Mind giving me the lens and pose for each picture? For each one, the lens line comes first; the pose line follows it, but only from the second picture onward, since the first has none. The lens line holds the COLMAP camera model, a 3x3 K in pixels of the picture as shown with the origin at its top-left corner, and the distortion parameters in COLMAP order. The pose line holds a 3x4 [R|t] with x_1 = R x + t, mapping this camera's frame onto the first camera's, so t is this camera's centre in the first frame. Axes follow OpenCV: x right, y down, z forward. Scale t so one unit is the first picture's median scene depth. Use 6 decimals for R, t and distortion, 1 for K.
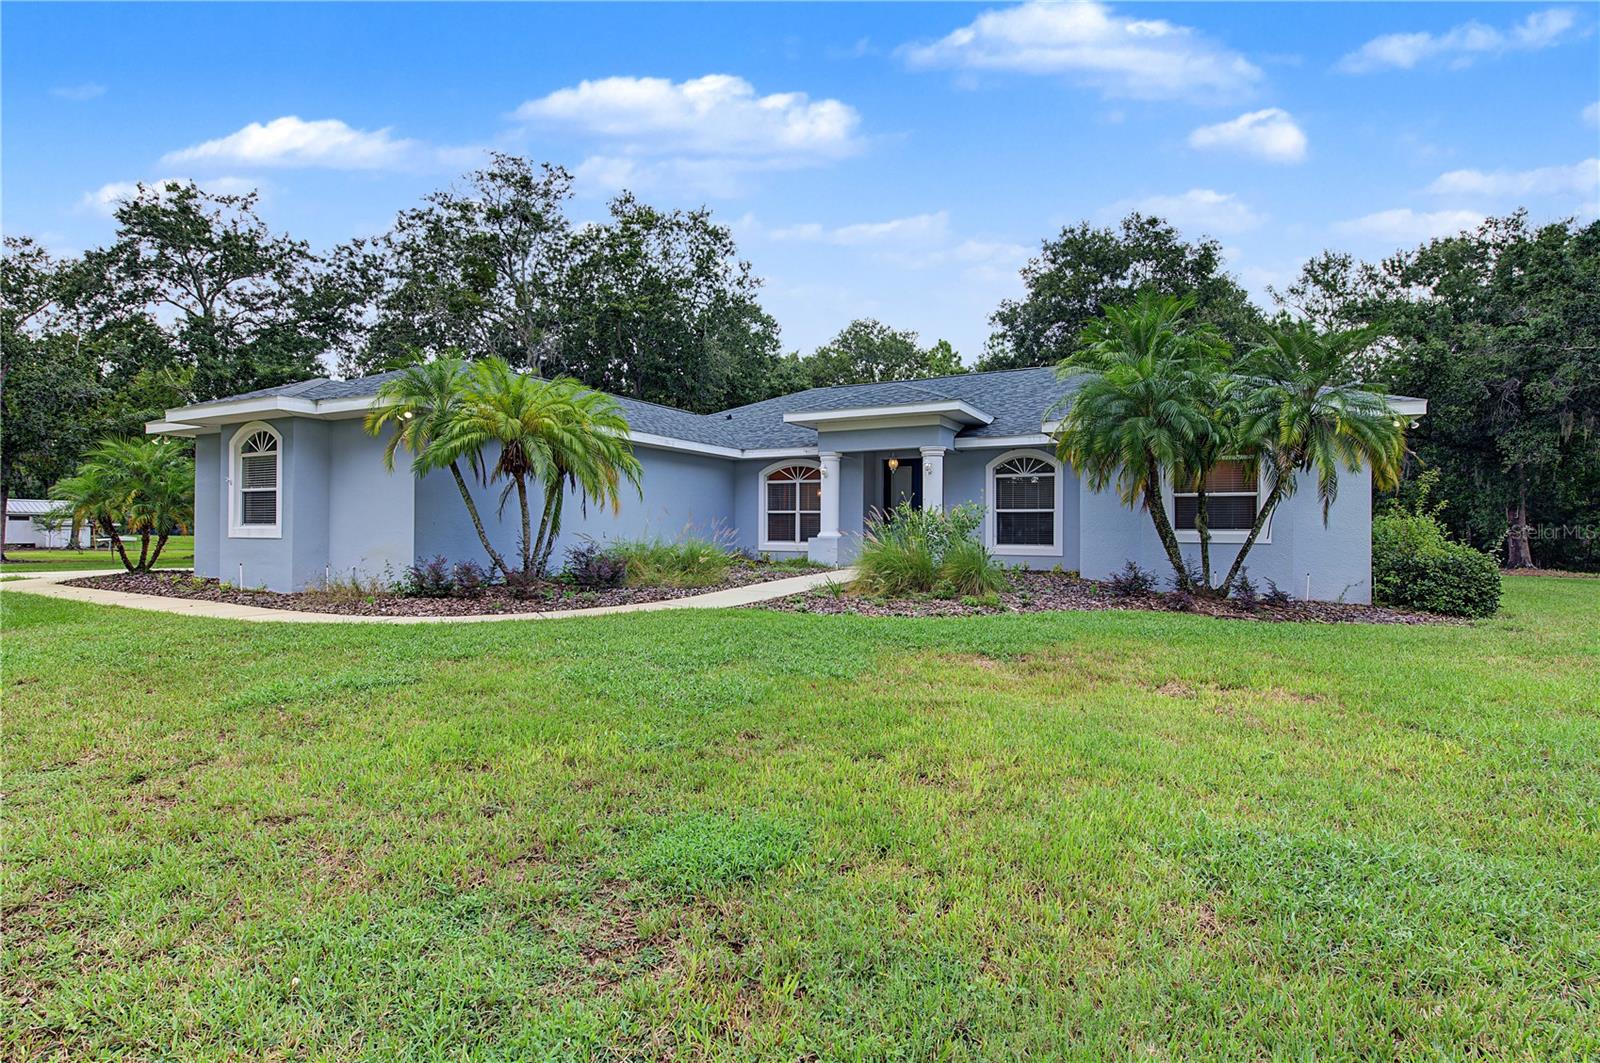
lens RADIAL K [[767.6, 0, 753.6], [0, 767.6, 530.7], [0, 0, 1]] dist [-0.000412, -0.000367]
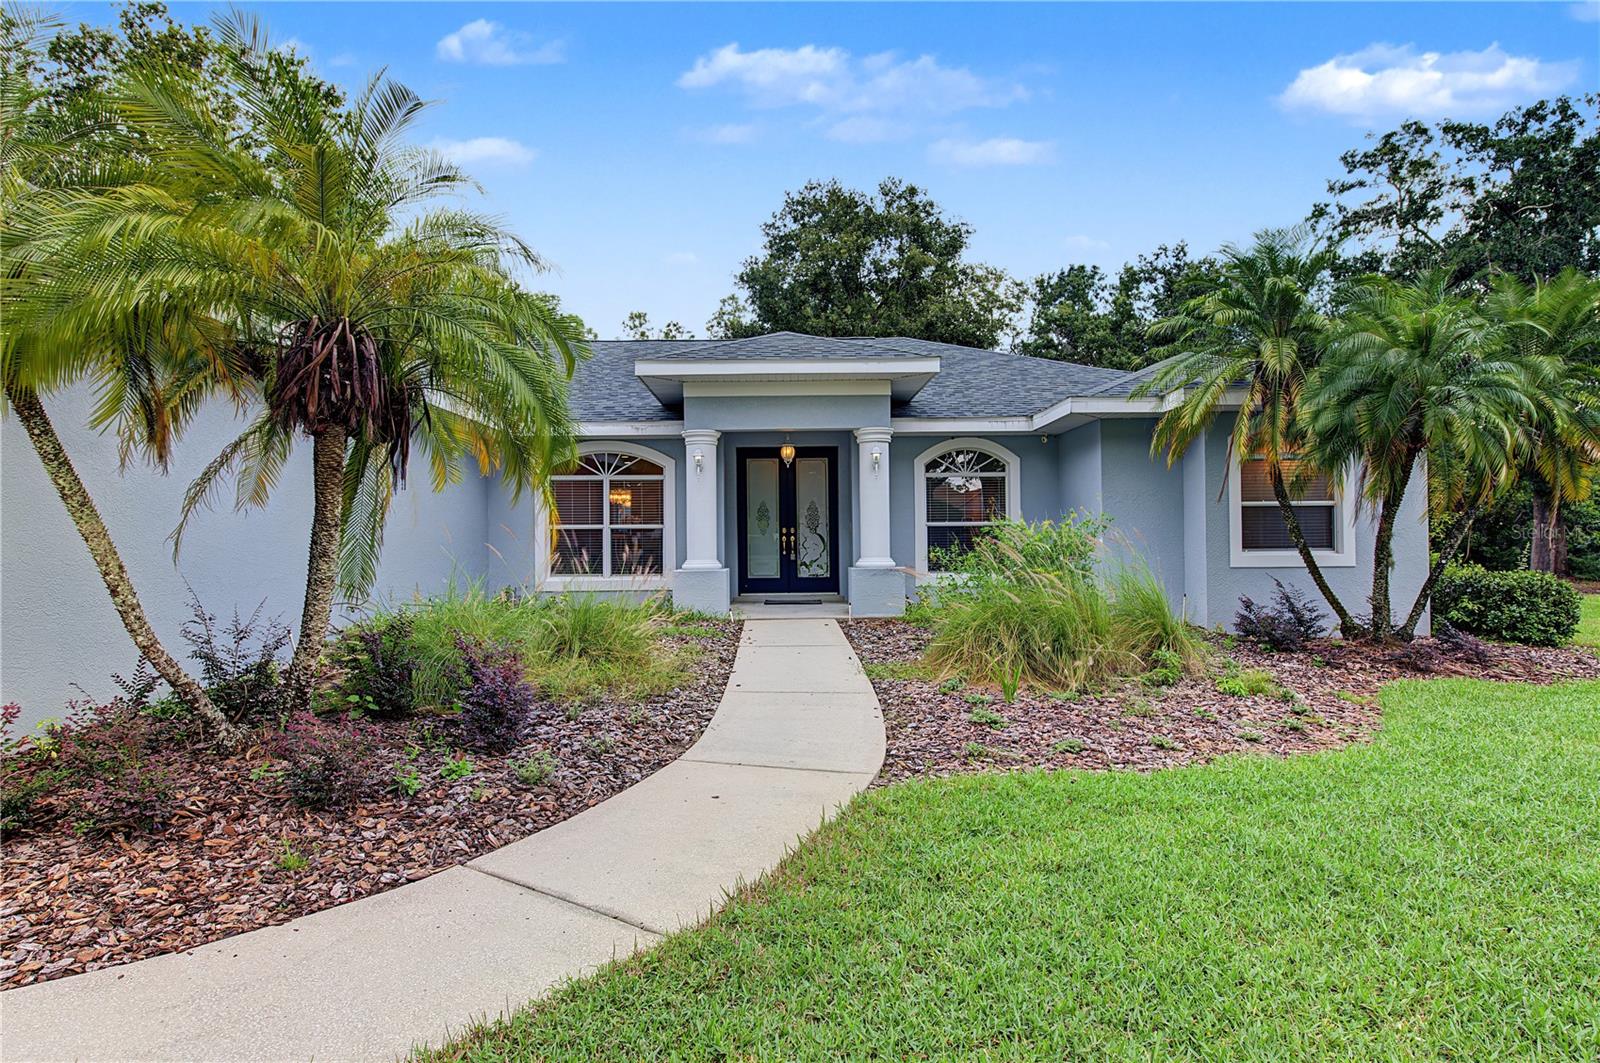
lens RADIAL K [[912.0, 0, 806.0], [0, 912.0, 522.5], [0, 0, 1]] dist [-0.000360, -0.000406]
pose [[0.865606, -0.003498, 0.500713, -0.199510], [0.015299, 0.999693, -0.019464, -0.013093], [-0.500492, 0.024509, 0.865394, 0.329011]]
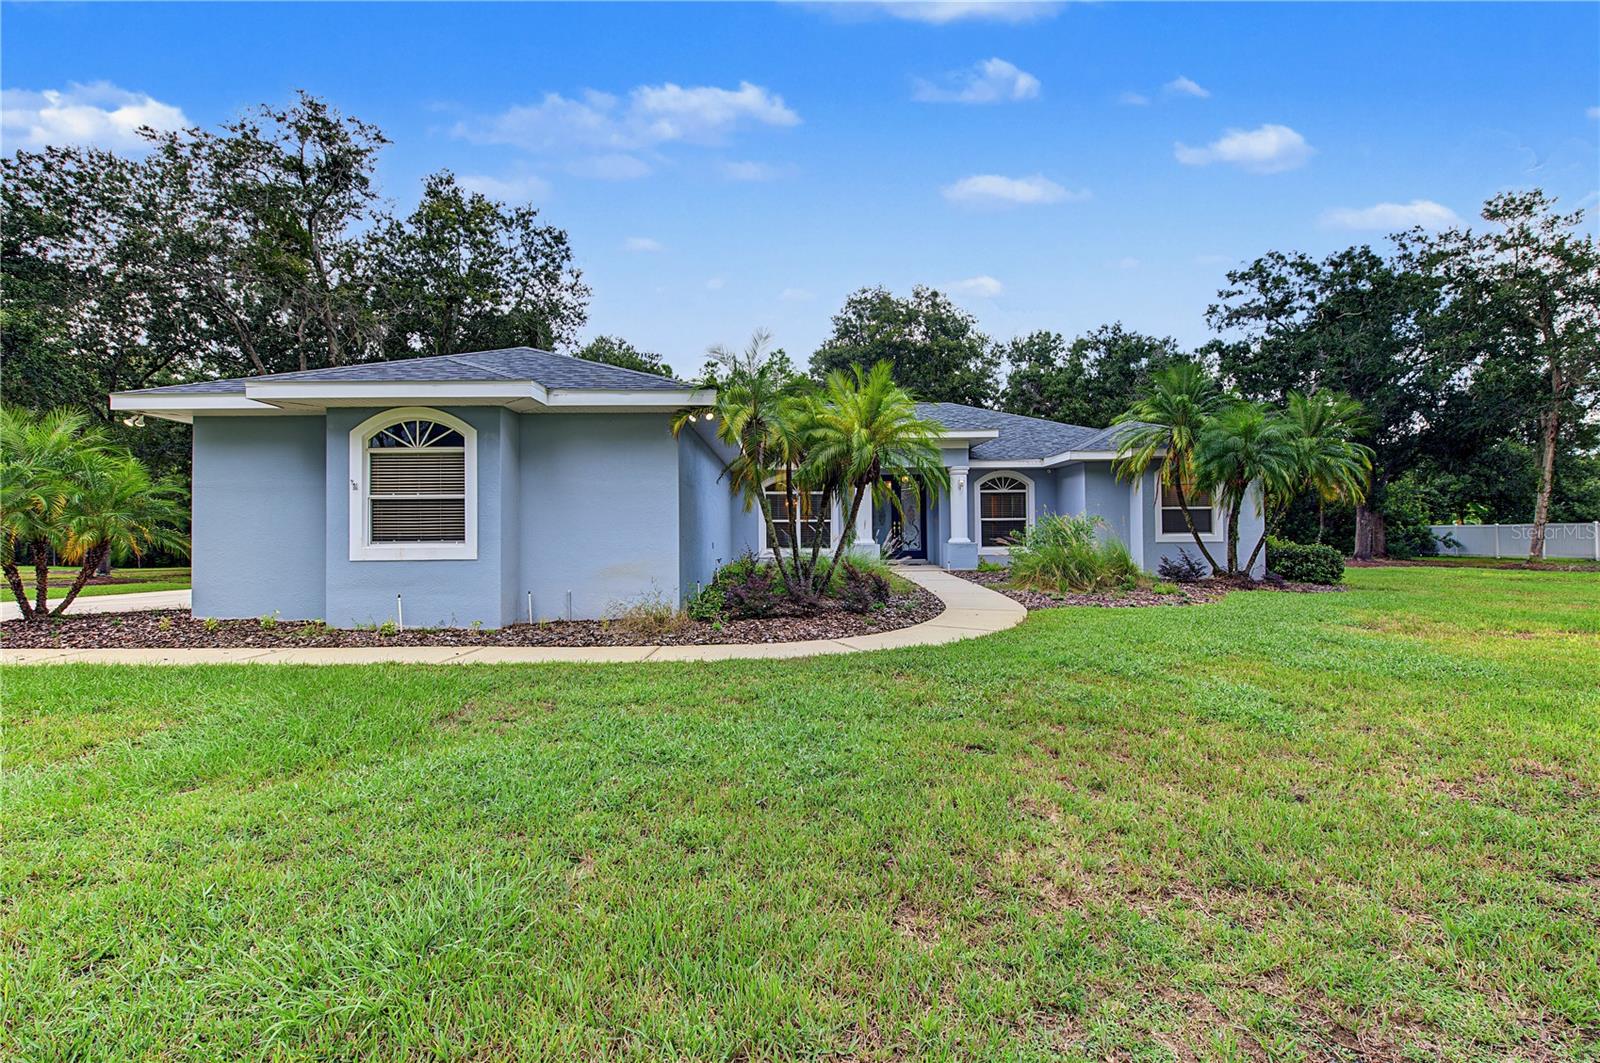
lens RADIAL K [[710.3, 0, 806.1], [0, 710.3, 519.5], [0, 0, 1]] dist [-0.010054, -0.000712]
pose [[0.873845, -0.003794, 0.486190, -0.473666], [0.015609, 0.999673, -0.020255, -0.007737], [-0.485954, 0.025289, 0.873618, 0.145317]]
